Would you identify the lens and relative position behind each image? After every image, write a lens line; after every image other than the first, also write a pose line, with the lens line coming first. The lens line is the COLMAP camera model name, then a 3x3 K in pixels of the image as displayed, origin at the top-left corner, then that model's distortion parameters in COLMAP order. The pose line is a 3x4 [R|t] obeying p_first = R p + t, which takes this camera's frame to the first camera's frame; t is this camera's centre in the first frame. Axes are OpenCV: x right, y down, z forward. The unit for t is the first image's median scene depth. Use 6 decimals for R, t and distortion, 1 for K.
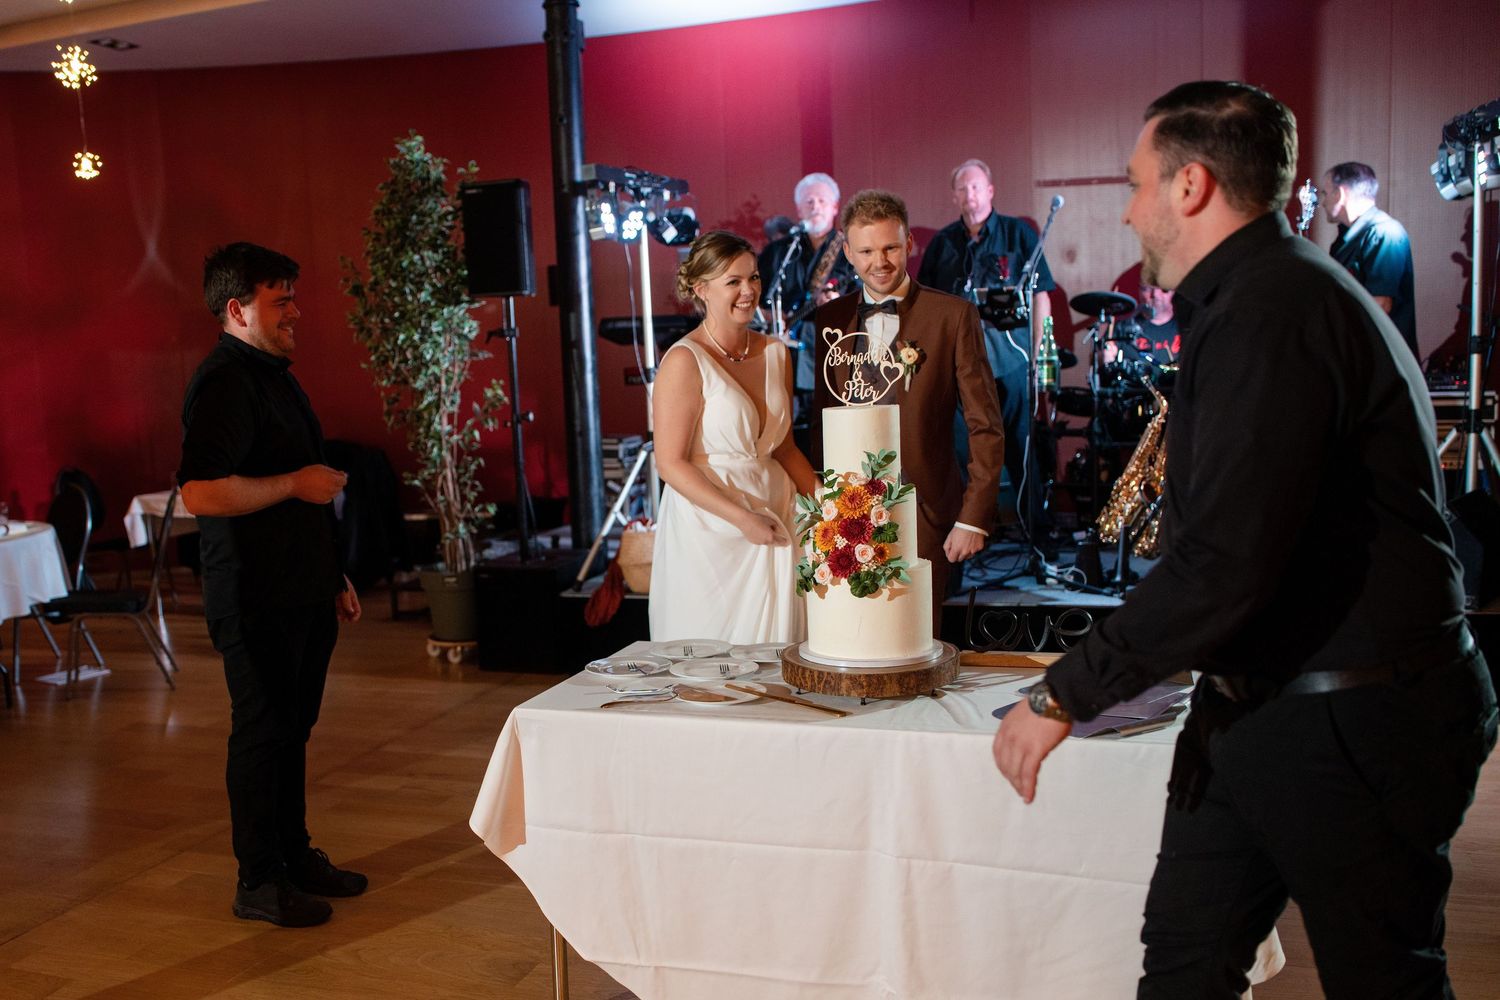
lens RADIAL K [[1257.5, 0, 722.1], [0, 1257.5, 545.7], [0, 0, 1]] dist [-0.052579, -0.013754]
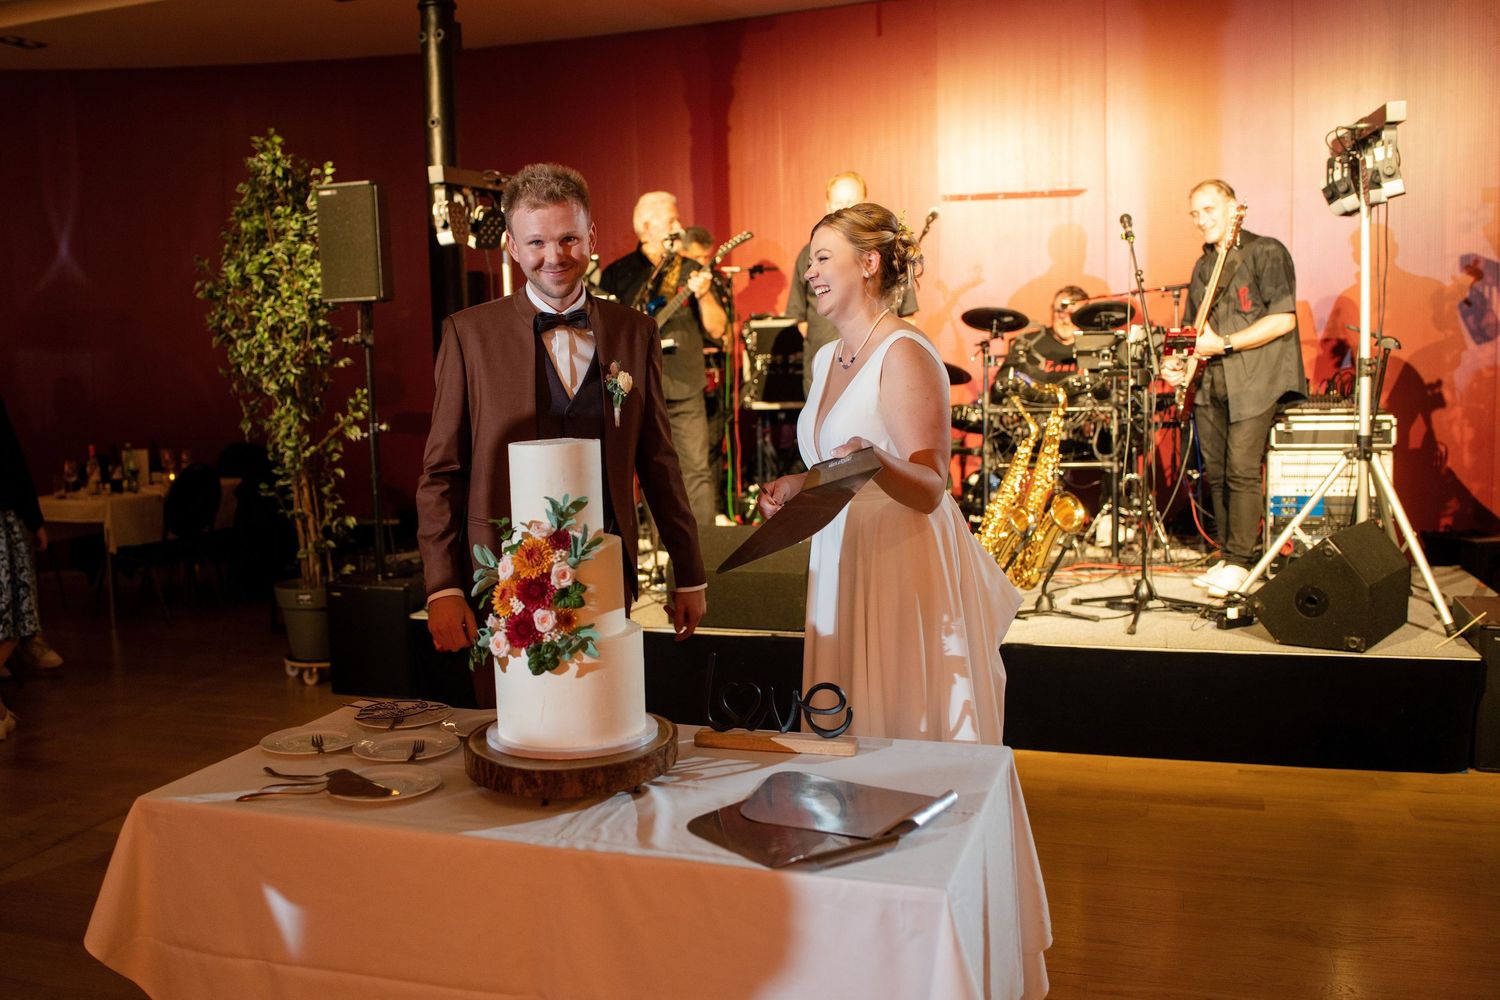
lens RADIAL K [[1257.5, 0, 675.0], [0, 1257.5, 494.1], [0, 0, 1]] dist [-0.052579, -0.013754]
pose [[0.999717, 0.013631, 0.019518, 0.168316], [-0.012693, 0.998794, -0.047432, -0.035848], [-0.020141, 0.047171, 0.998684, 0.162826]]
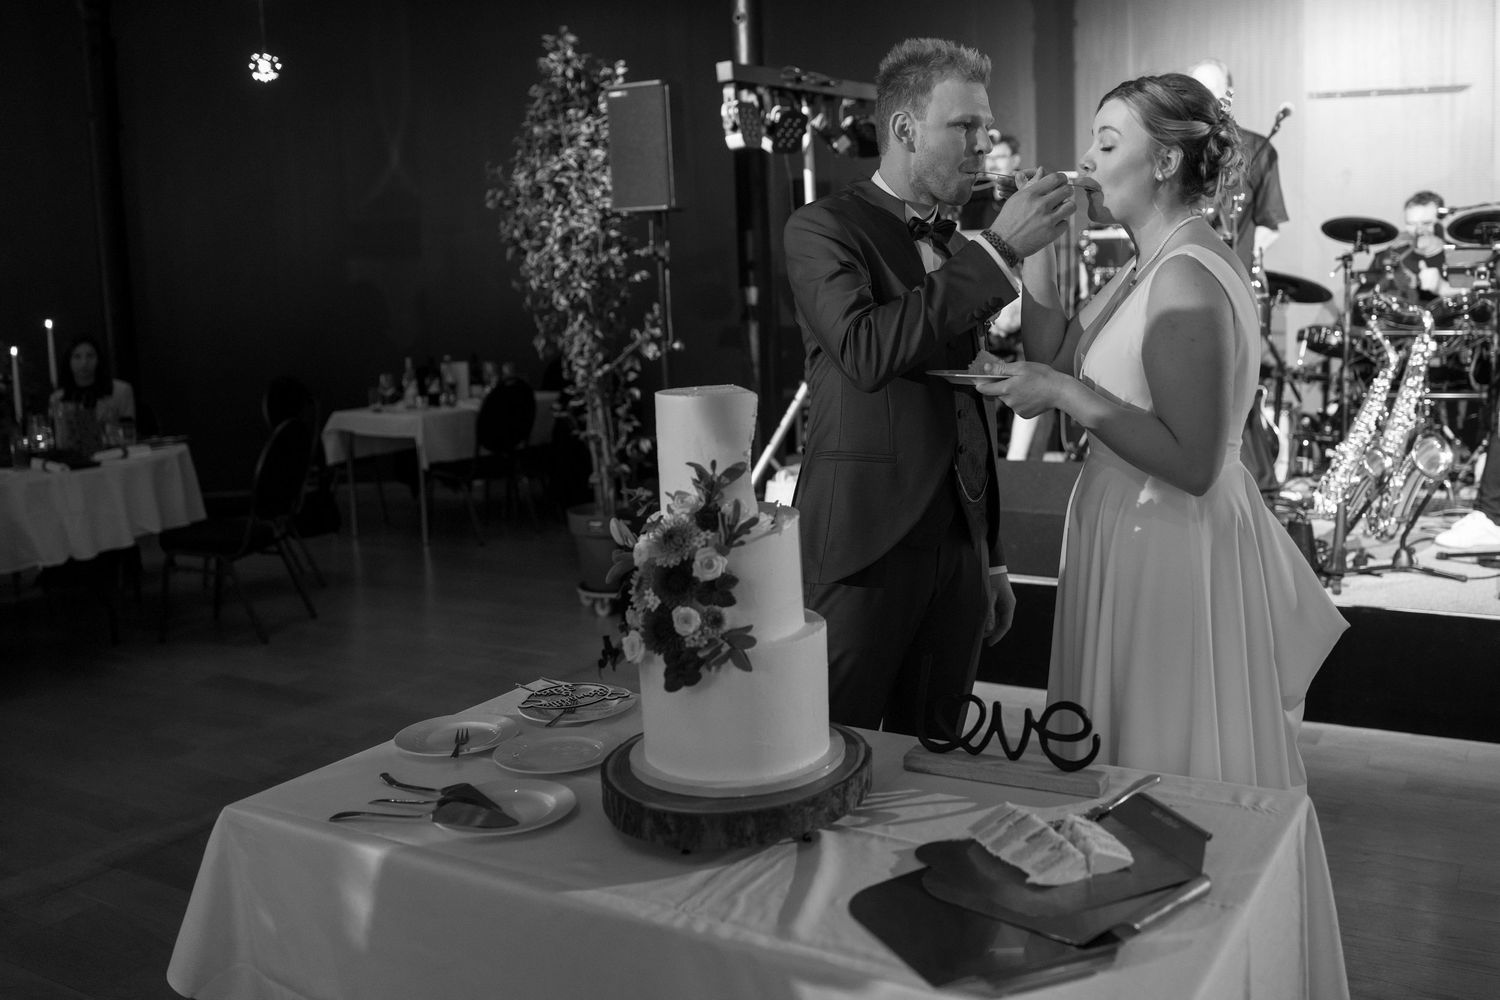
lens RADIAL K [[1311.5, 0, 858.4], [0, 1311.5, 437.3], [0, 0, 1]] dist [-0.052957, -0.024624]
pose [[0.994156, 0.031350, -0.103301, 0.248038], [-0.034107, 0.999105, -0.025027, -0.068653], [0.102424, 0.028404, 0.994335, 0.317686]]
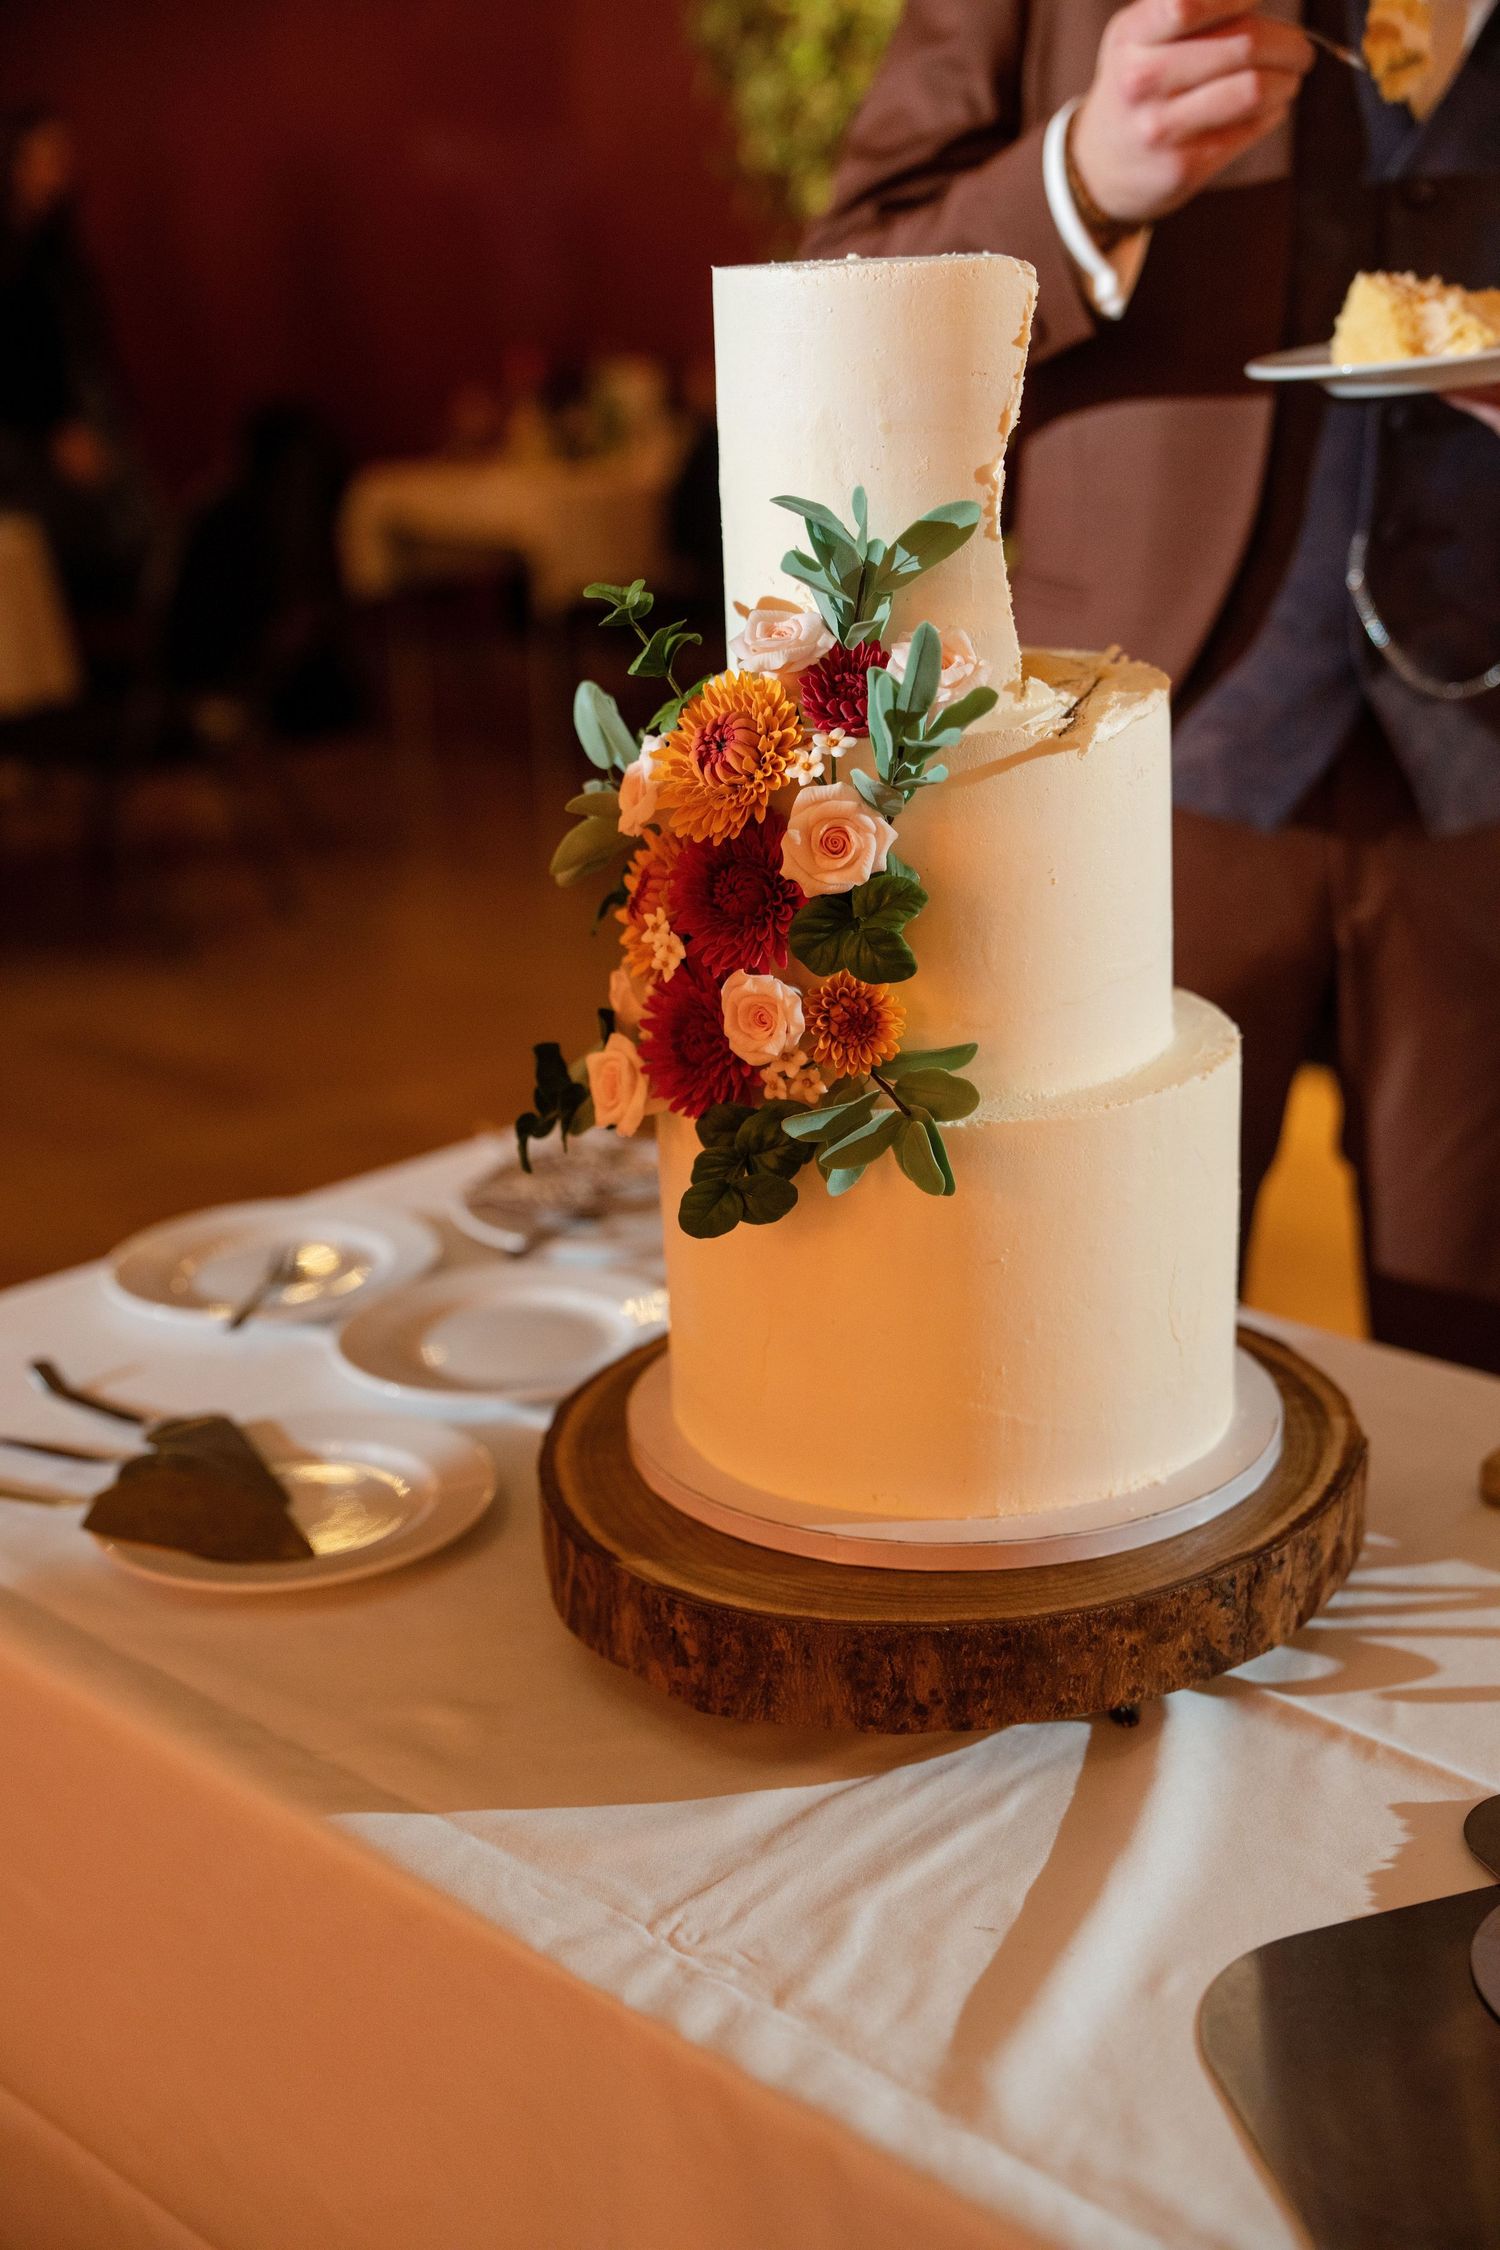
lens RADIAL K [[2792.3, 0, 753.6], [0, 2792.3, 1119.9], [0, 0, 1]] dist [0.129719, 0.000000]
pose [[0.928569, 0.126949, -0.348775, 0.251224], [-0.064747, 0.980684, 0.184574, -0.056119], [0.365469, -0.148808, 0.918852, 0.544571]]
